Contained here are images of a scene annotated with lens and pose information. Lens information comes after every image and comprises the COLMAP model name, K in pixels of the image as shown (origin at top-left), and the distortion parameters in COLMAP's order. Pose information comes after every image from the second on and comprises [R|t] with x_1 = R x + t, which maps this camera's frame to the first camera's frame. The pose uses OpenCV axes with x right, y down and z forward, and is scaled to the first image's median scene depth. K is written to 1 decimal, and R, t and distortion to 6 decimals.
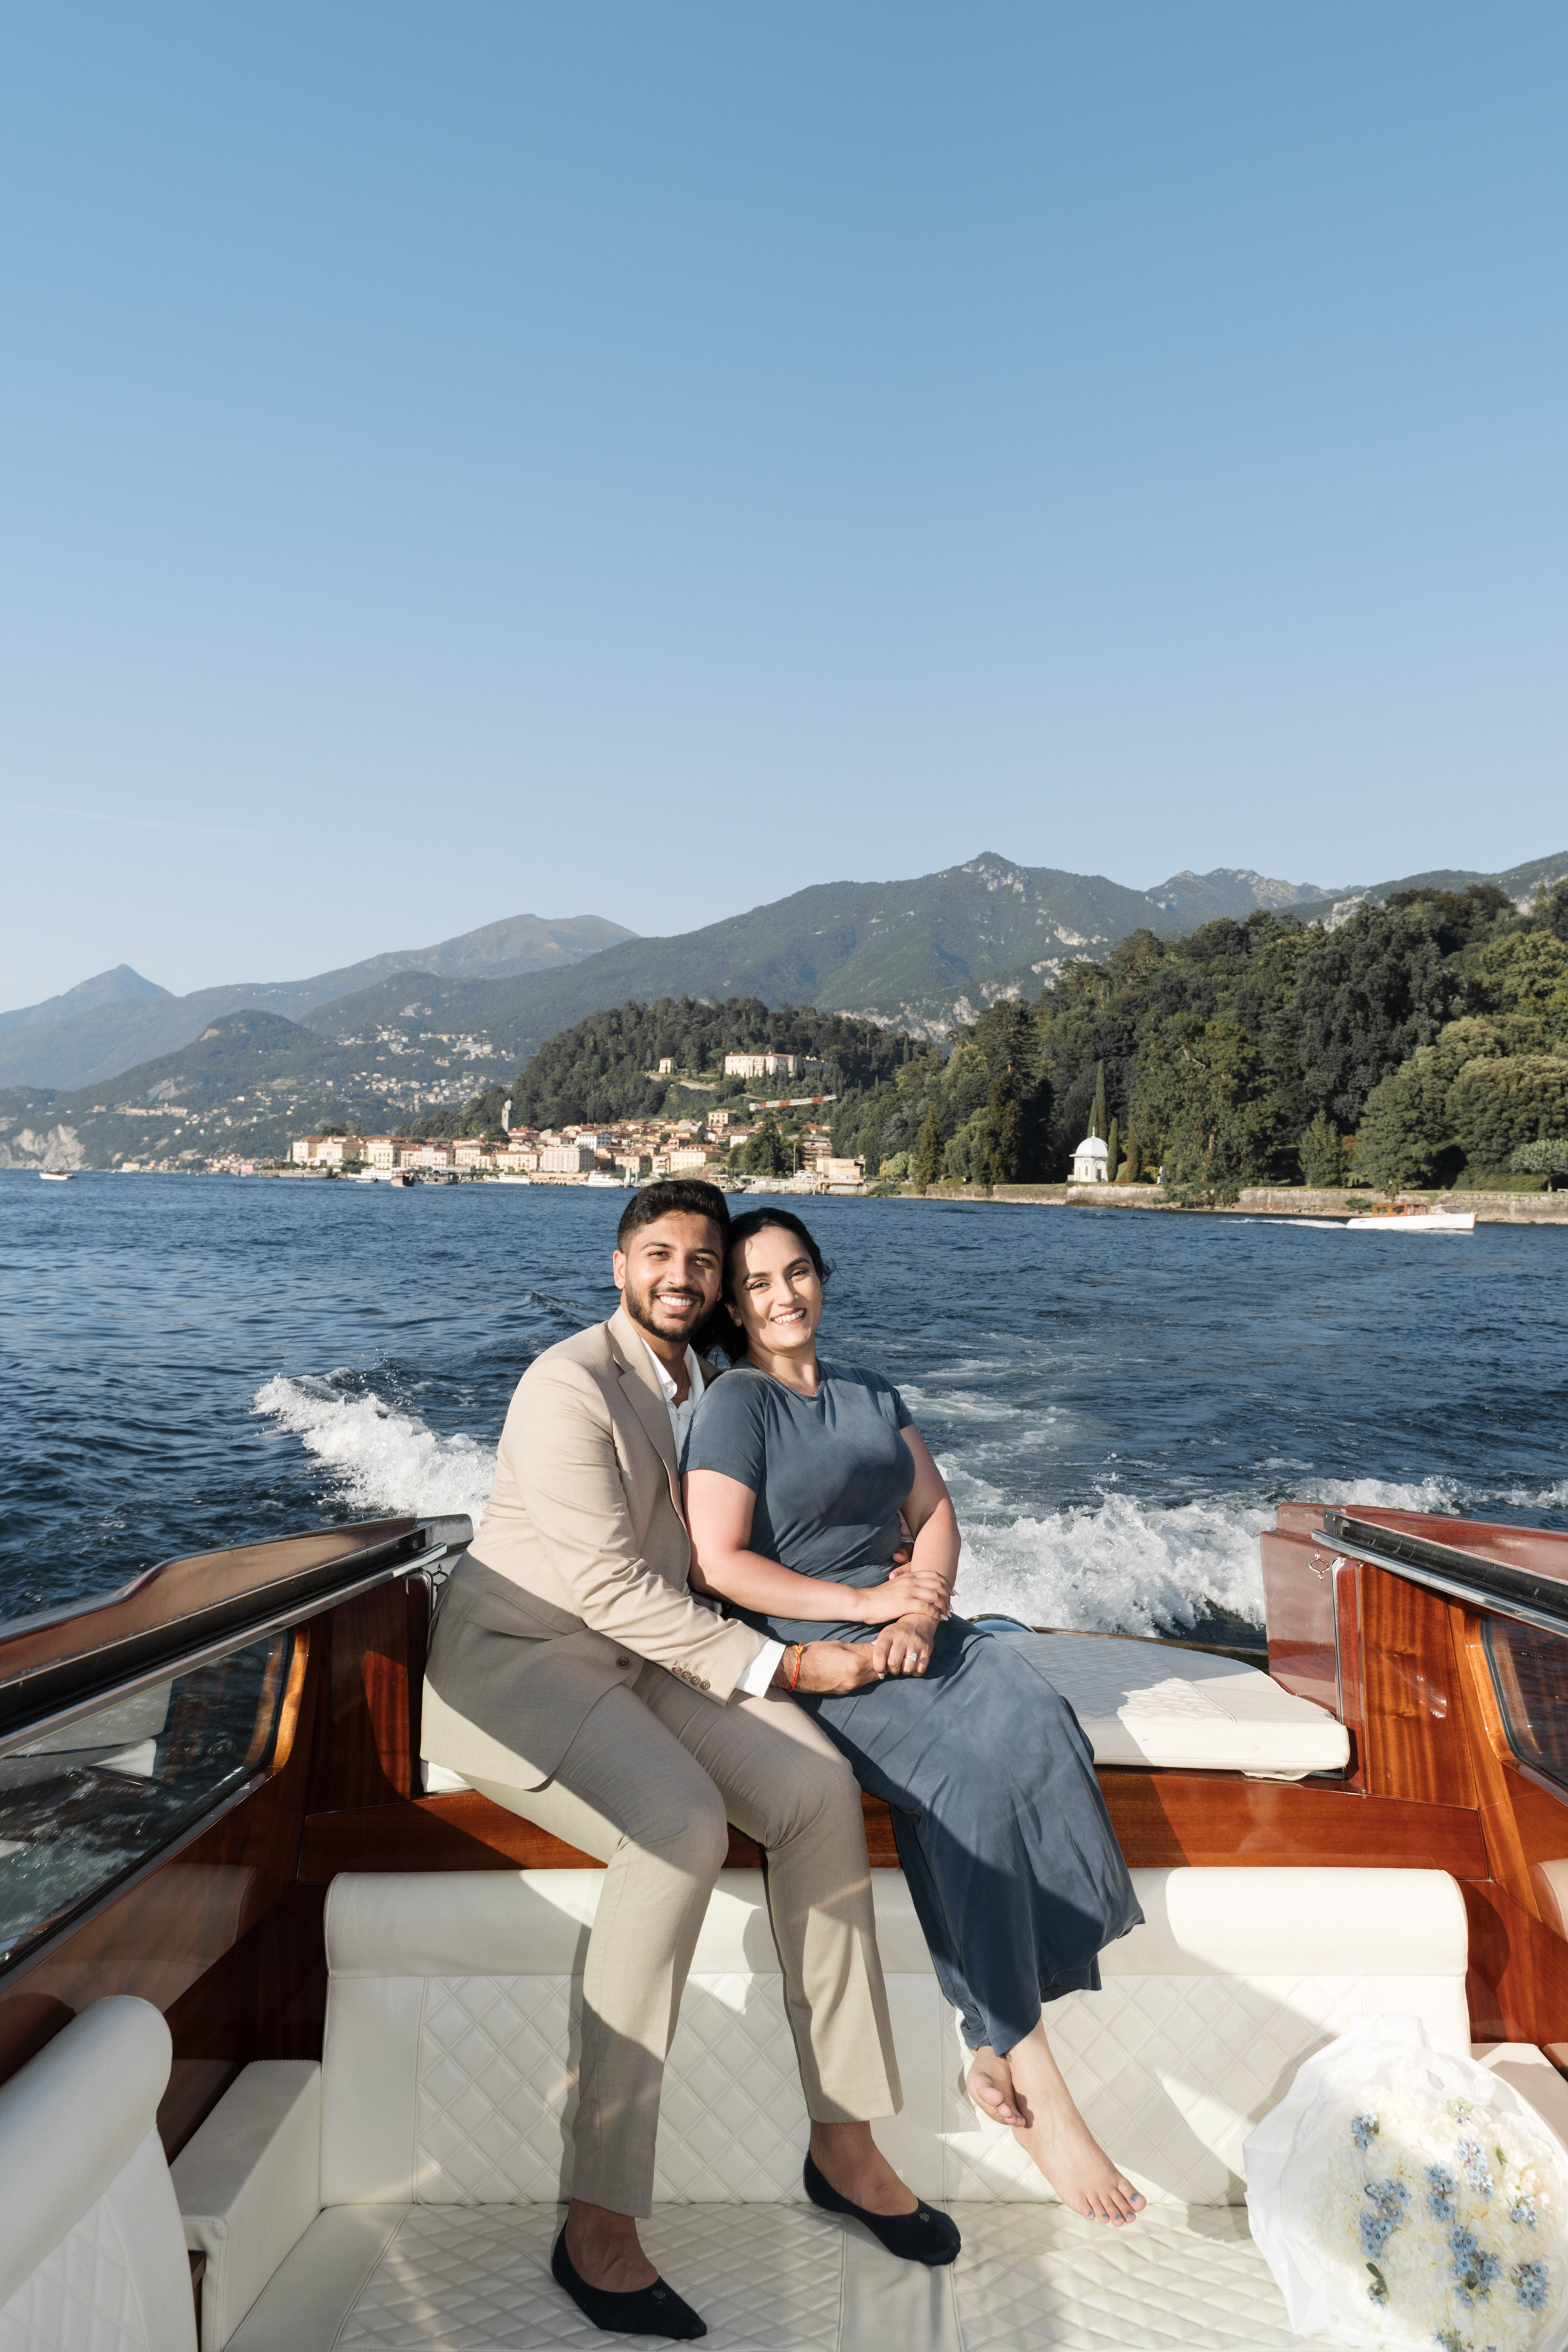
lens RADIAL K [[1874.8, 0, 806.7], [0, 1874.8, 1185.8], [0, 0, 1]] dist [0.177293, -0.178159]
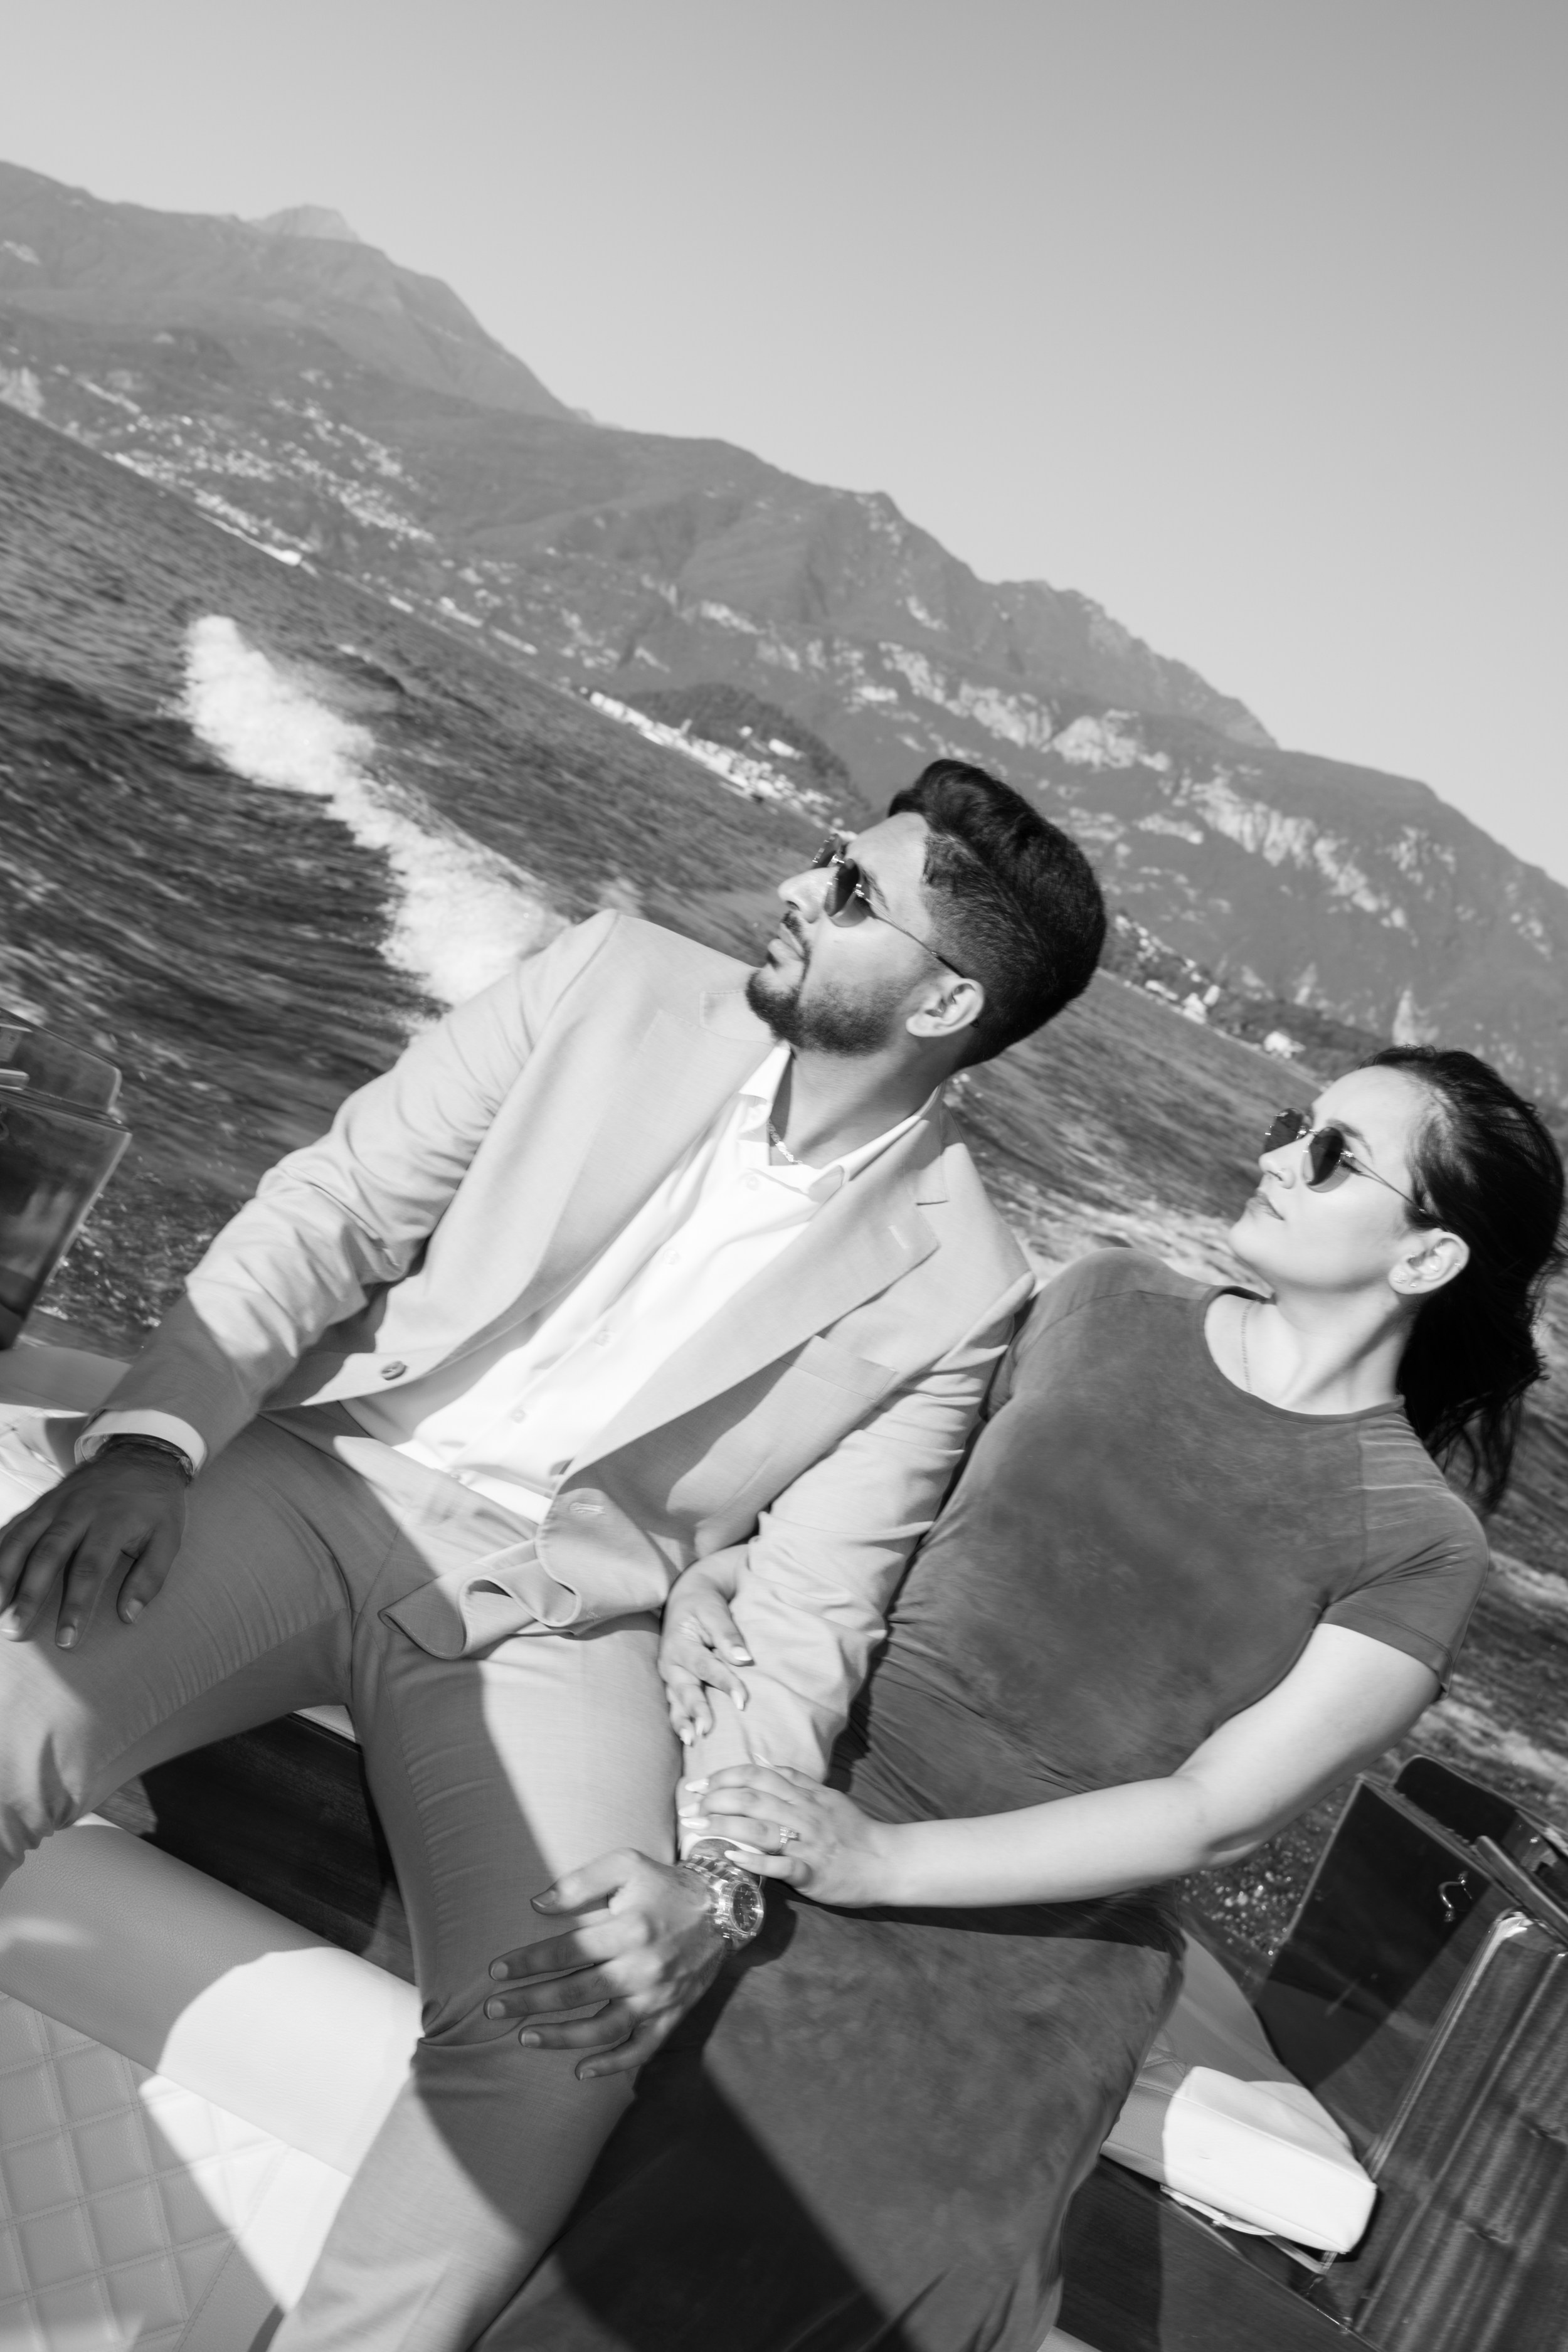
lens RADIAL K [[2657.9, 0, 851.6], [0, 2657.9, 1172.8], [0, 0, 1]] dist [-0.011737, -0.016309]
pose [[0.886717, 0.401792, 0.228684, -0.501876], [-0.434678, 0.893028, 0.116426, -0.011173], [-0.157442, -0.202641, 0.966514, -2.382087]]
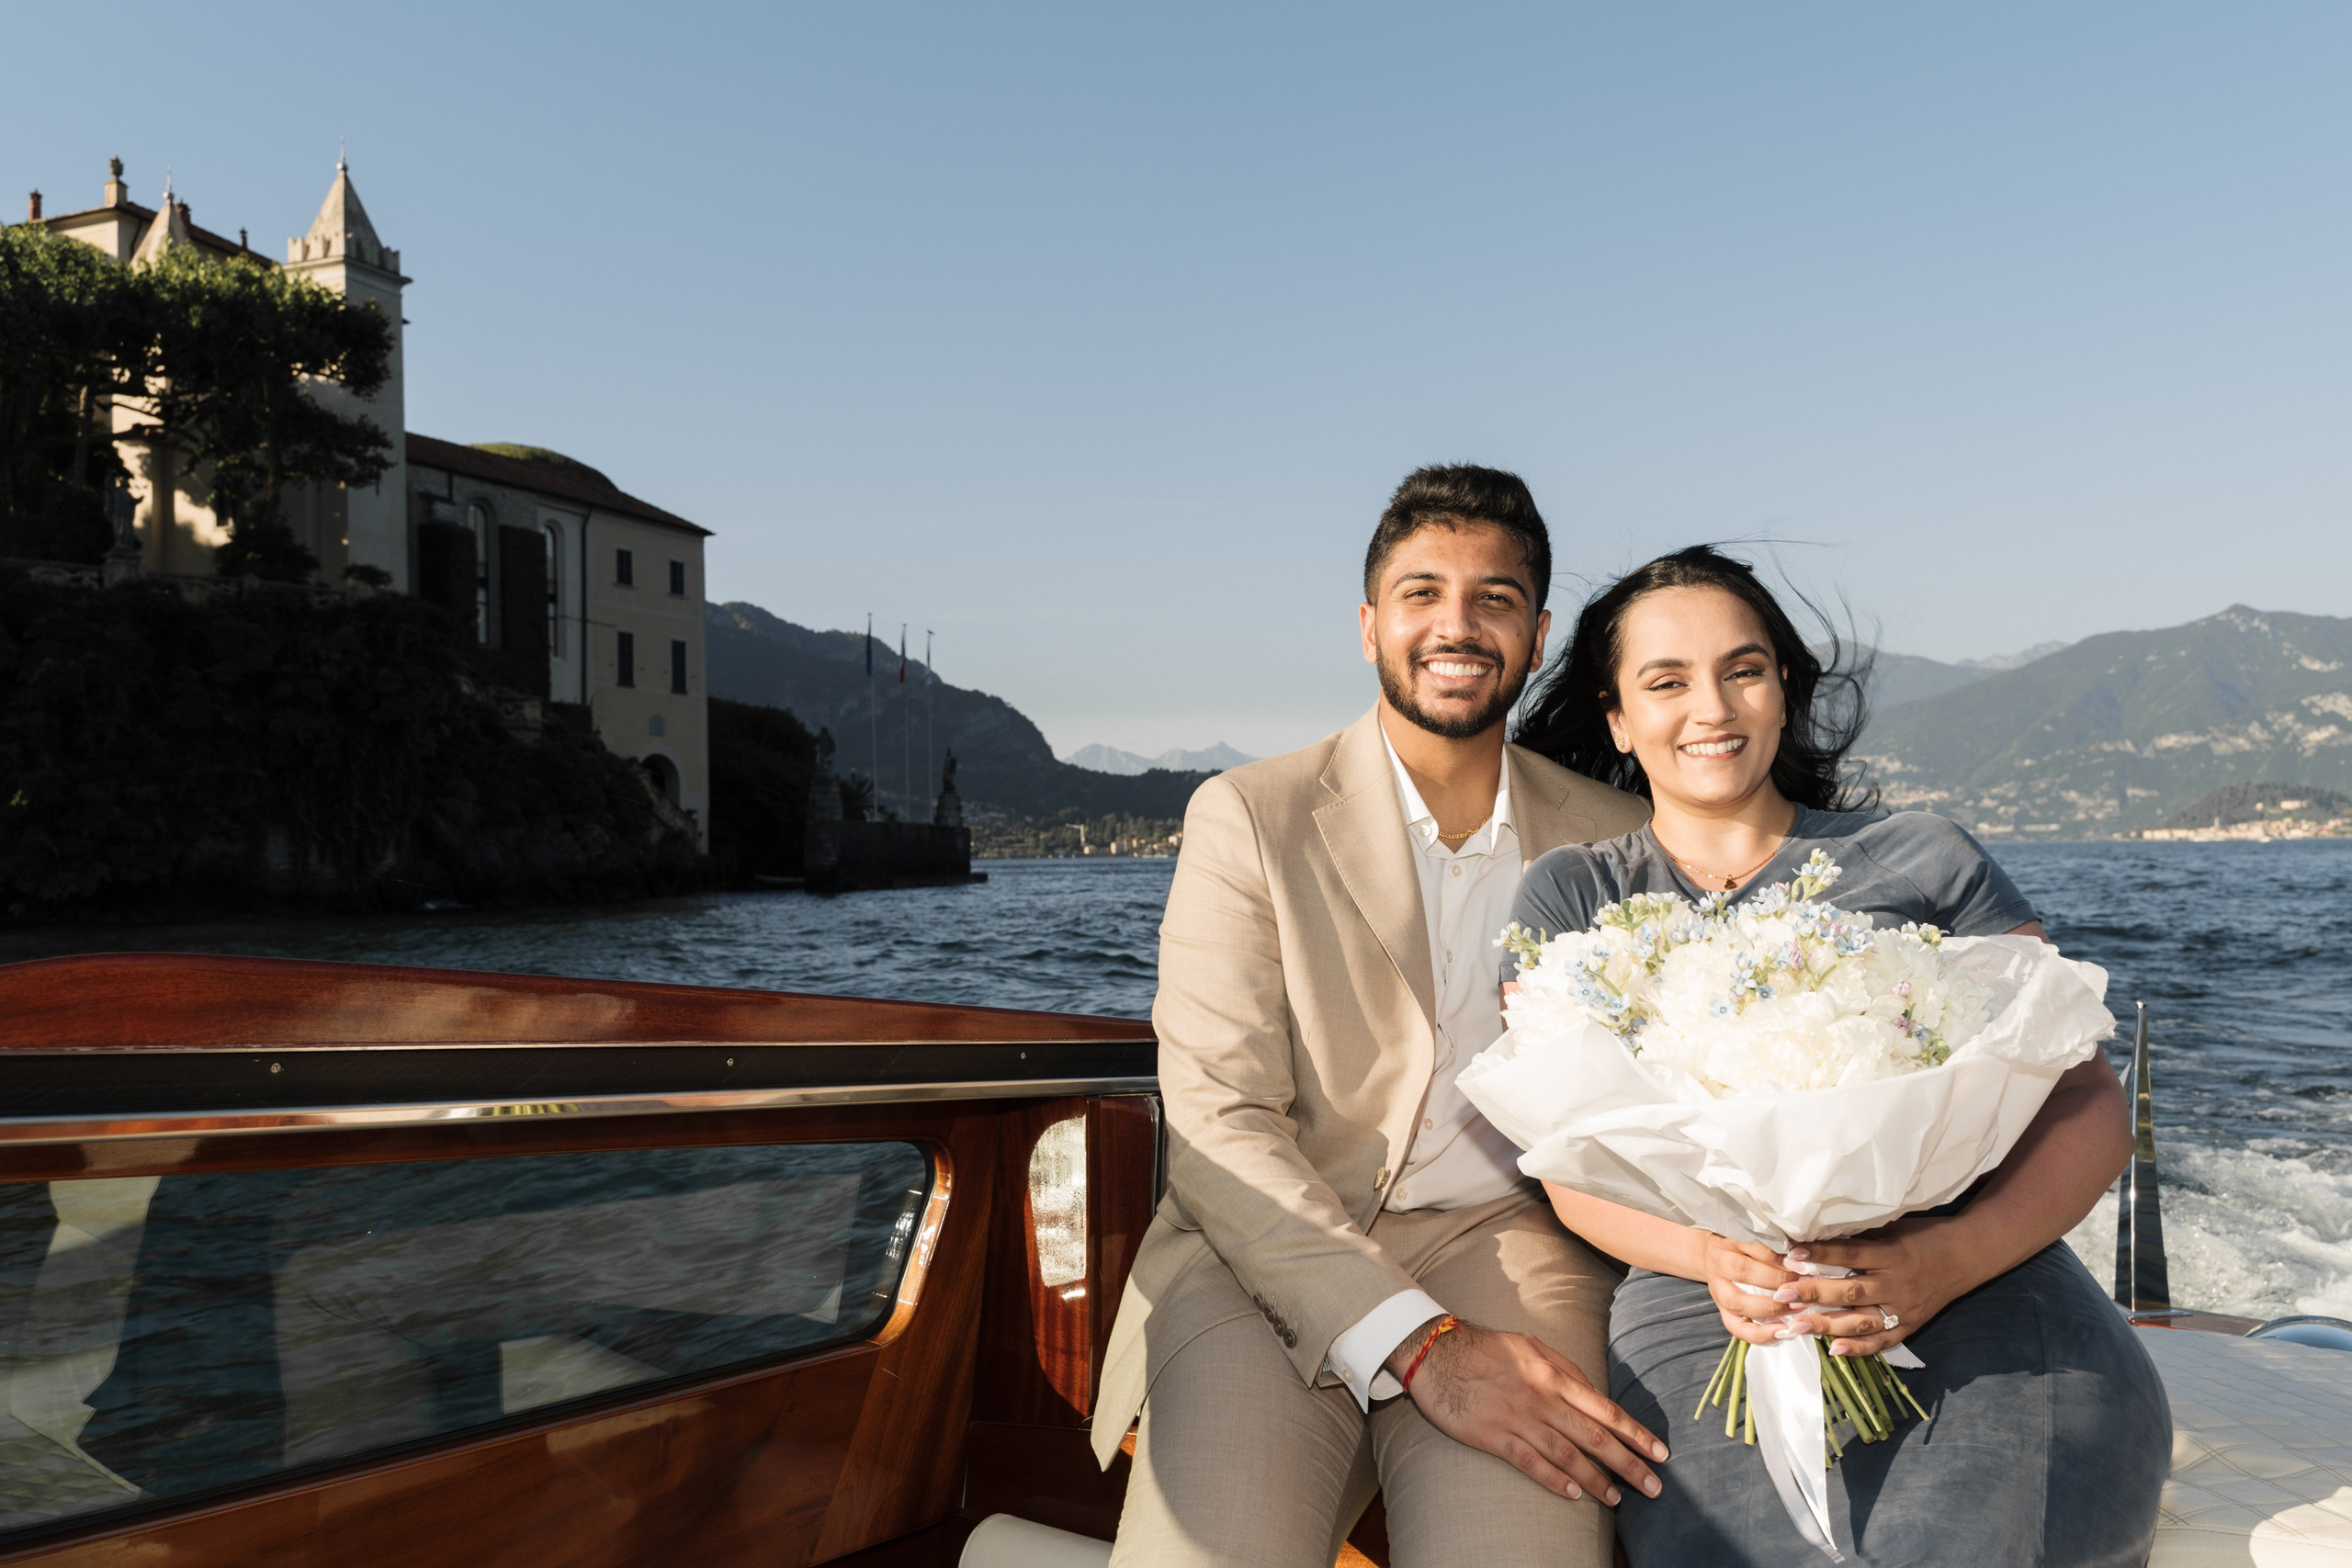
lens RADIAL K [[1874.6, 0, 1176.0], [0, 1874.6, 784.0], [0, 0, 1]] dist [0.177293, -0.178159]
pose [[0.934998, -0.055725, -0.350248, -0.701882], [0.041900, 0.998019, -0.046931, -0.015905], [0.352169, 0.029205, 0.935481, -3.174158]]
